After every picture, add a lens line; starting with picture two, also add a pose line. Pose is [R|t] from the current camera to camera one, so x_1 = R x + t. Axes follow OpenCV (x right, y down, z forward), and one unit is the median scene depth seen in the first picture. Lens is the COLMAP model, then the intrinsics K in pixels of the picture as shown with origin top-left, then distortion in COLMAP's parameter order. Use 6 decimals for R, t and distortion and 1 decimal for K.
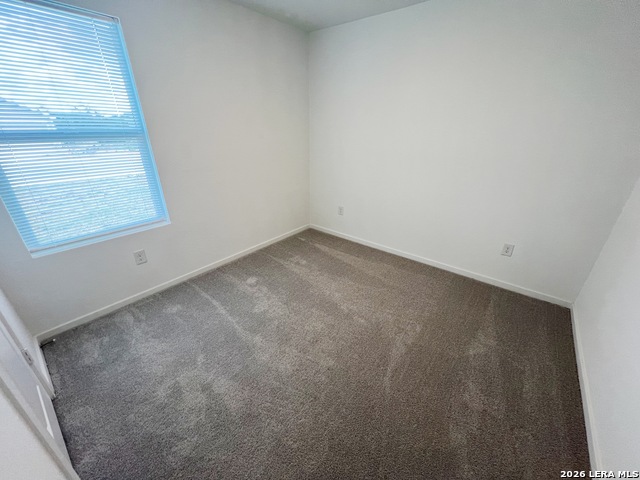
lens RADIAL K [[255.9, 0, 322.2], [0, 255.9, 239.6], [0, 0, 1]] dist [0.002911, -0.000251]
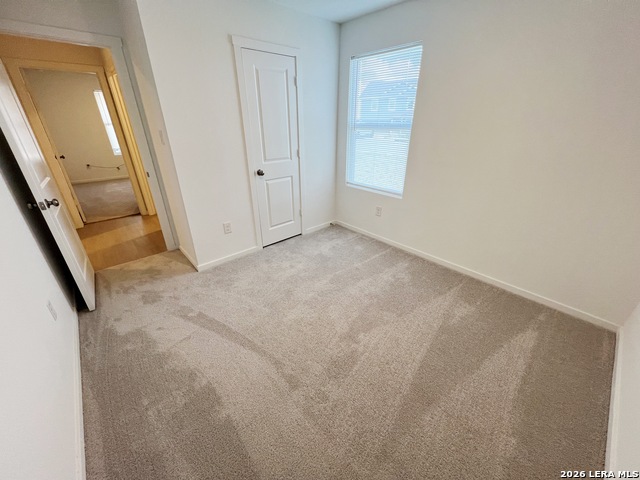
lens RADIAL K [[255.9, 0, 318.2], [0, 255.9, 242.2], [0, 0, 1]] dist [0.002911, -0.000251]
pose [[-0.164834, 0.424106, -0.890485, 0.686043], [-0.401618, 0.795739, 0.453324, -0.296983], [0.900851, 0.432358, 0.039164, 0.666613]]
